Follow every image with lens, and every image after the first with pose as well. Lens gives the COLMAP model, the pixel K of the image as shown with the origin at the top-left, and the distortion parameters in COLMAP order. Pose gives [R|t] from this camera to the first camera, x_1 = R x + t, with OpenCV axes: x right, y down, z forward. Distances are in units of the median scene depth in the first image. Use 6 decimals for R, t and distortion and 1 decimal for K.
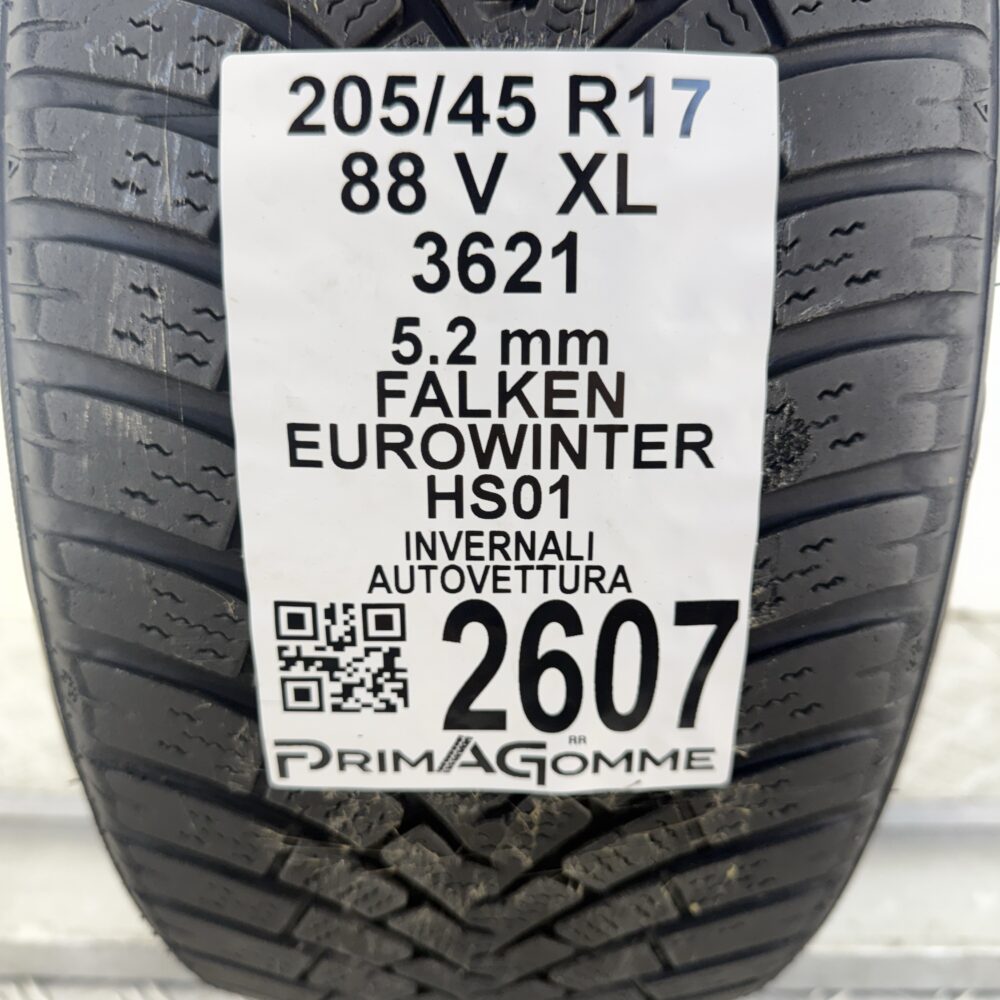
lens RADIAL K [[960.3, 0, 500.0], [0, 960.3, 500.0], [0, 0, 1]] dist [0.150800, -0.350266]
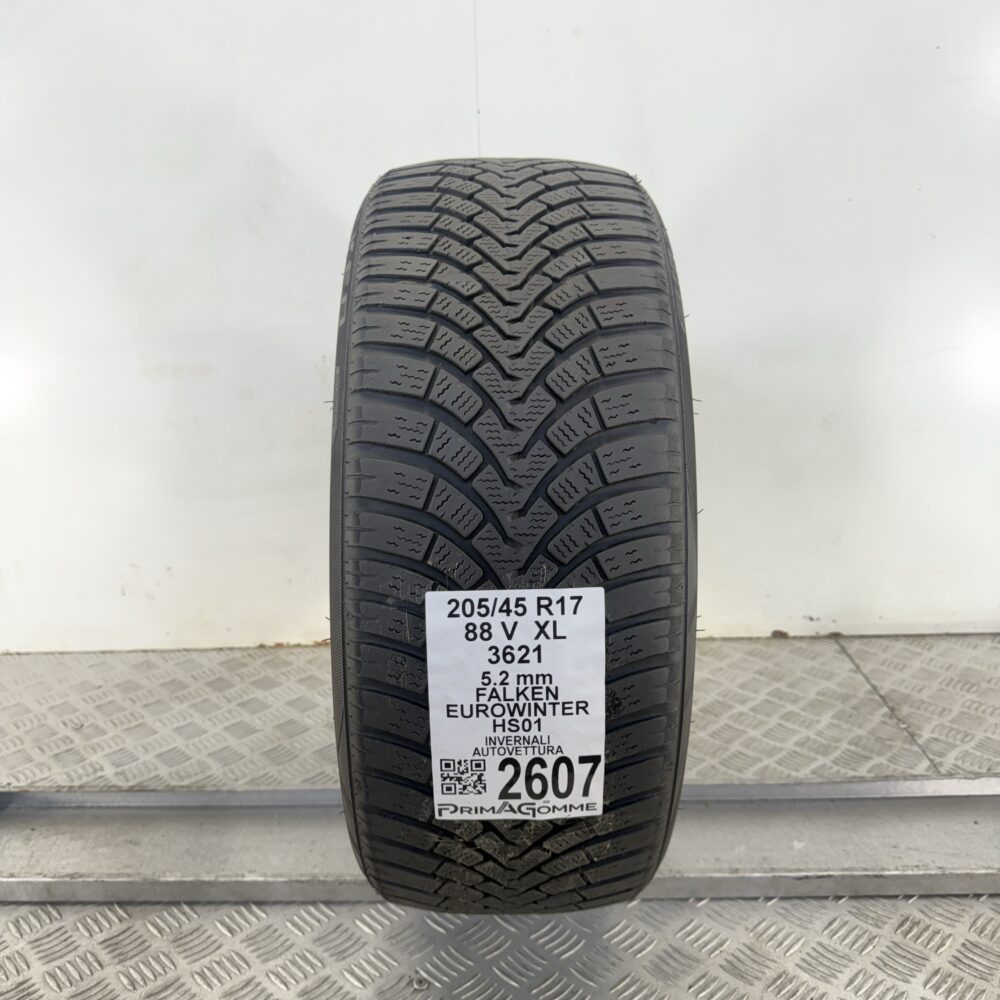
lens RADIAL K [[960.3, 0, 500.0], [0, 960.3, 500.0], [0, 0, 1]] dist [0.150800, -0.350266]
pose [[0.999752, -0.022252, -0.000146, -0.037088], [0.022232, 0.998524, 0.049551, -0.824056], [-0.000957, -0.049542, 0.998772, -1.894189]]
